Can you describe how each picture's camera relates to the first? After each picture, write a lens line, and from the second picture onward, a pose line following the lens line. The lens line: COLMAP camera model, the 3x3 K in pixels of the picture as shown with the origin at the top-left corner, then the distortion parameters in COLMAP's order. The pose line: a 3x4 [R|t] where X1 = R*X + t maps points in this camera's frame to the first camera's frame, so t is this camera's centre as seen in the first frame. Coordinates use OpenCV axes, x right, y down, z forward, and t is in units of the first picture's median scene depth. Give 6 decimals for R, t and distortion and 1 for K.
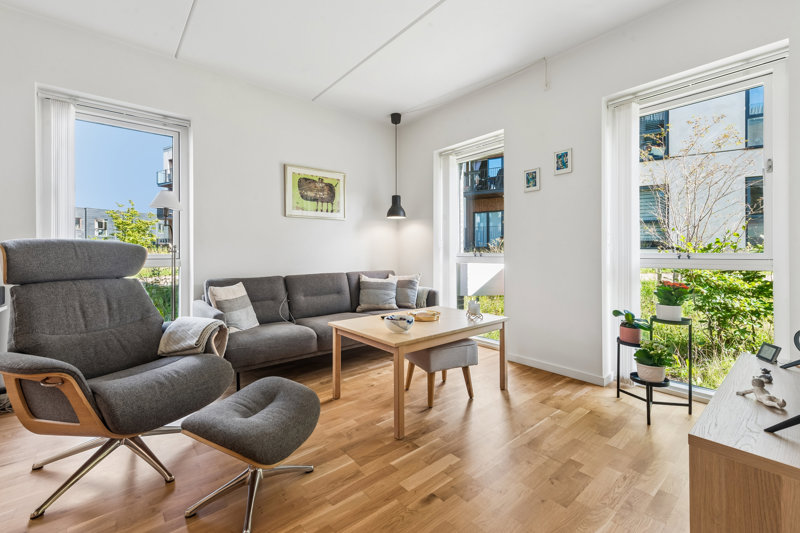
lens RADIAL K [[331.1, 0, 410.7], [0, 331.1, 249.5], [0, 0, 1]] dist [0.000667, 0.000829]
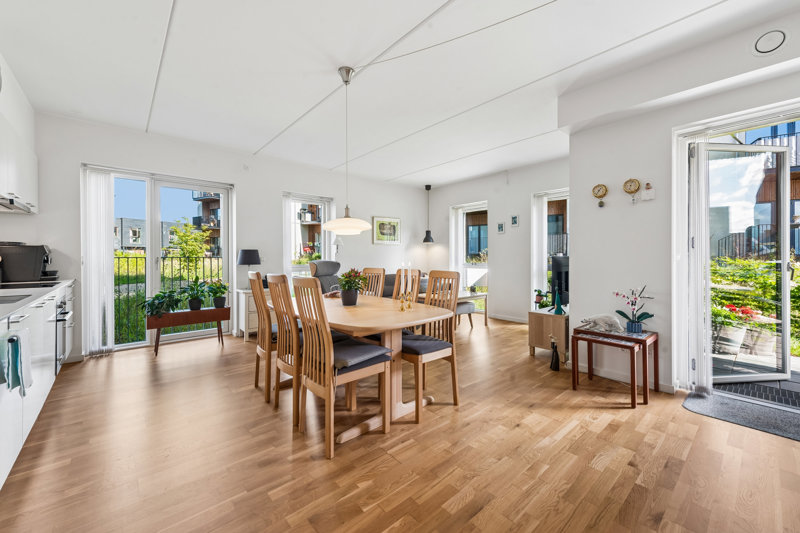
lens RADIAL K [[322.1, 0, 412.2], [0, 322.1, 257.6], [0, 0, 1]] dist [0.008744, -0.001520]
pose [[0.999719, 0.000064, 0.023706, -0.184271], [-0.000366, 0.999919, 0.012745, -0.042202], [-0.023703, -0.012750, 0.999638, -0.792740]]
